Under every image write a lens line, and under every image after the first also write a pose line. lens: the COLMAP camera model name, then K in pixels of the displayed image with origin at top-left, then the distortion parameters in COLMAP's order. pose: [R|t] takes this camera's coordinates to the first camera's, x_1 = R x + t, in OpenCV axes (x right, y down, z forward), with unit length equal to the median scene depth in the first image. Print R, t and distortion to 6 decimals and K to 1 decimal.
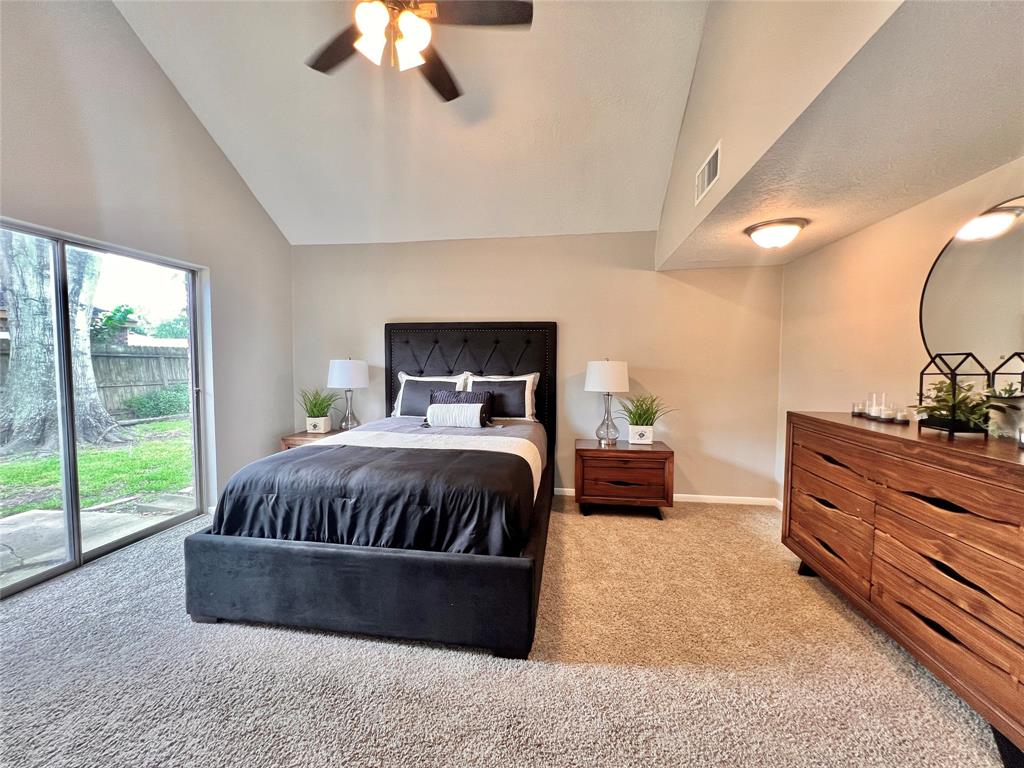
lens RADIAL K [[409.8, 0, 509.1], [0, 409.8, 383.5], [0, 0, 1]] dist [-0.001343, 0.000137]
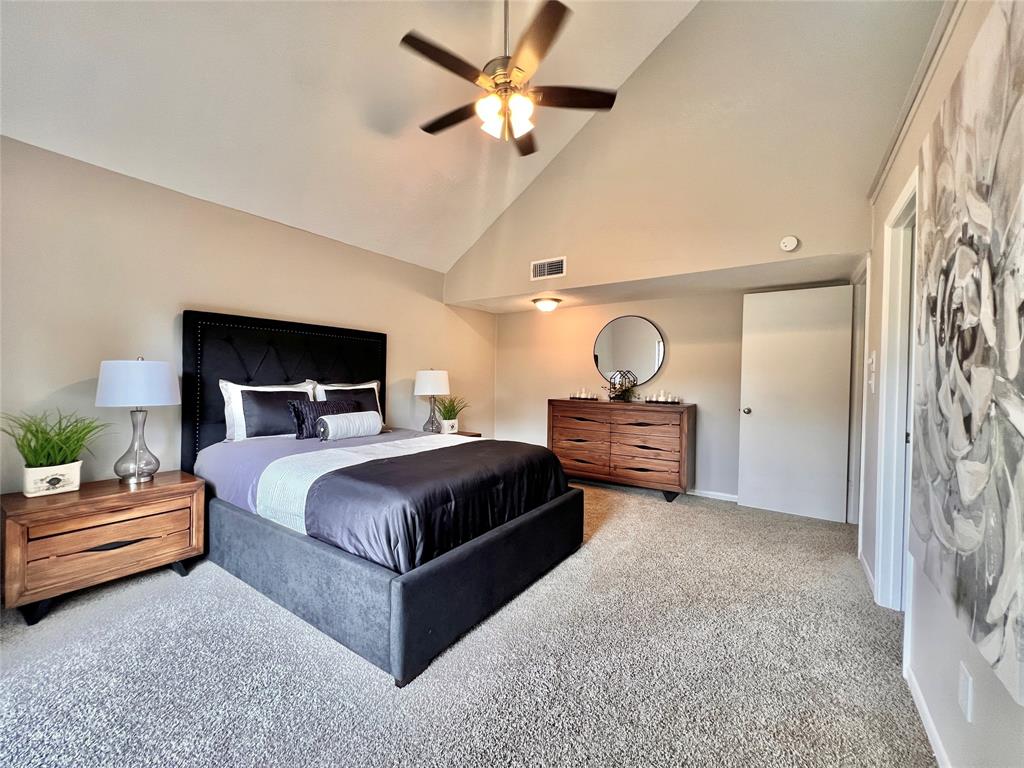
lens RADIAL K [[409.8, 0, 509.0], [0, 409.8, 383.3], [0, 0, 1]] dist [-0.001343, 0.000137]
pose [[0.438420, -0.011714, 0.898694, -0.750332], [0.038681, 0.999235, -0.005846, 0.001322], [-0.897937, 0.037325, 0.438538, 0.242993]]
